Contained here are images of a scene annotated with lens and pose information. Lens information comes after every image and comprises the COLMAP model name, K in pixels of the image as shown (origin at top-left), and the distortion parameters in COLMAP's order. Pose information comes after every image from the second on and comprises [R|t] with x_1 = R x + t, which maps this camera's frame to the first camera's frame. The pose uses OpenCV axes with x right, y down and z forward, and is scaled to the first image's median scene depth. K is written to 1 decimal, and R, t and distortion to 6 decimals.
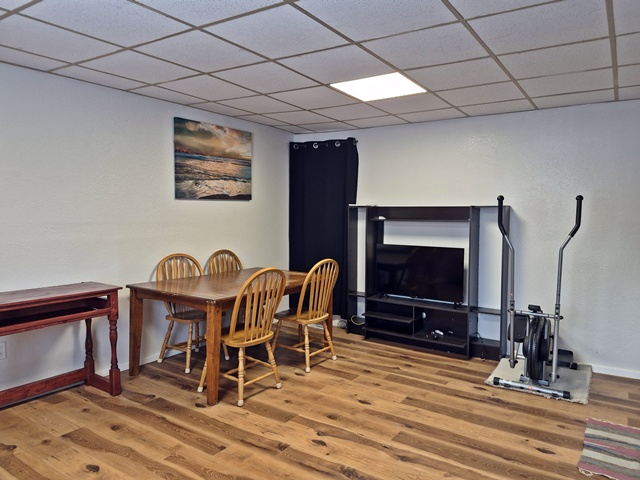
lens RADIAL K [[448.5, 0, 324.7], [0, 448.5, 236.2], [0, 0, 1]] dist [0.104908, -0.104738]
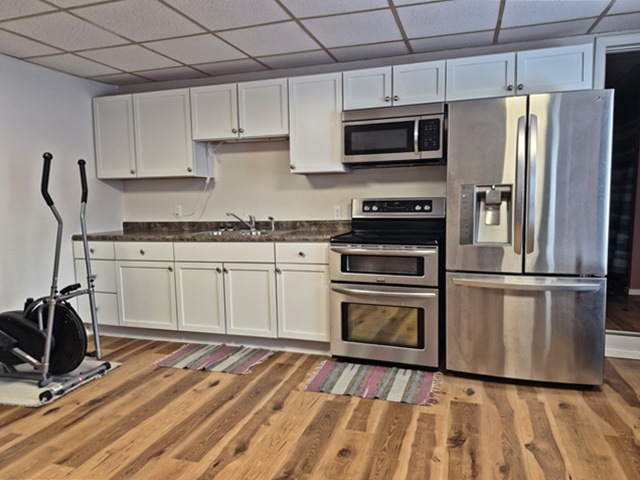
lens RADIAL K [[448.5, 0, 324.7], [0, 448.5, 236.2], [0, 0, 1]] dist [0.104908, -0.104738]
pose [[-0.270994, -0.091868, 0.958187, -0.532635], [0.075038, 0.990390, 0.116178, -0.005056], [-0.959652, 0.103384, -0.261496, 0.823852]]
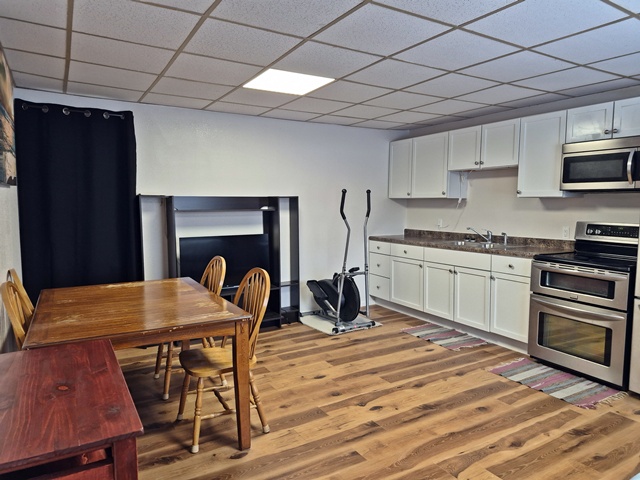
lens RADIAL K [[448.5, 0, 324.7], [0, 448.5, 236.2], [0, 0, 1]] dist [0.104908, -0.104738]
pose [[0.429062, -0.080968, 0.899639, -0.882909], [0.057623, 0.996399, 0.062195, -0.039471], [-0.901435, 0.025154, 0.432183, 0.526973]]
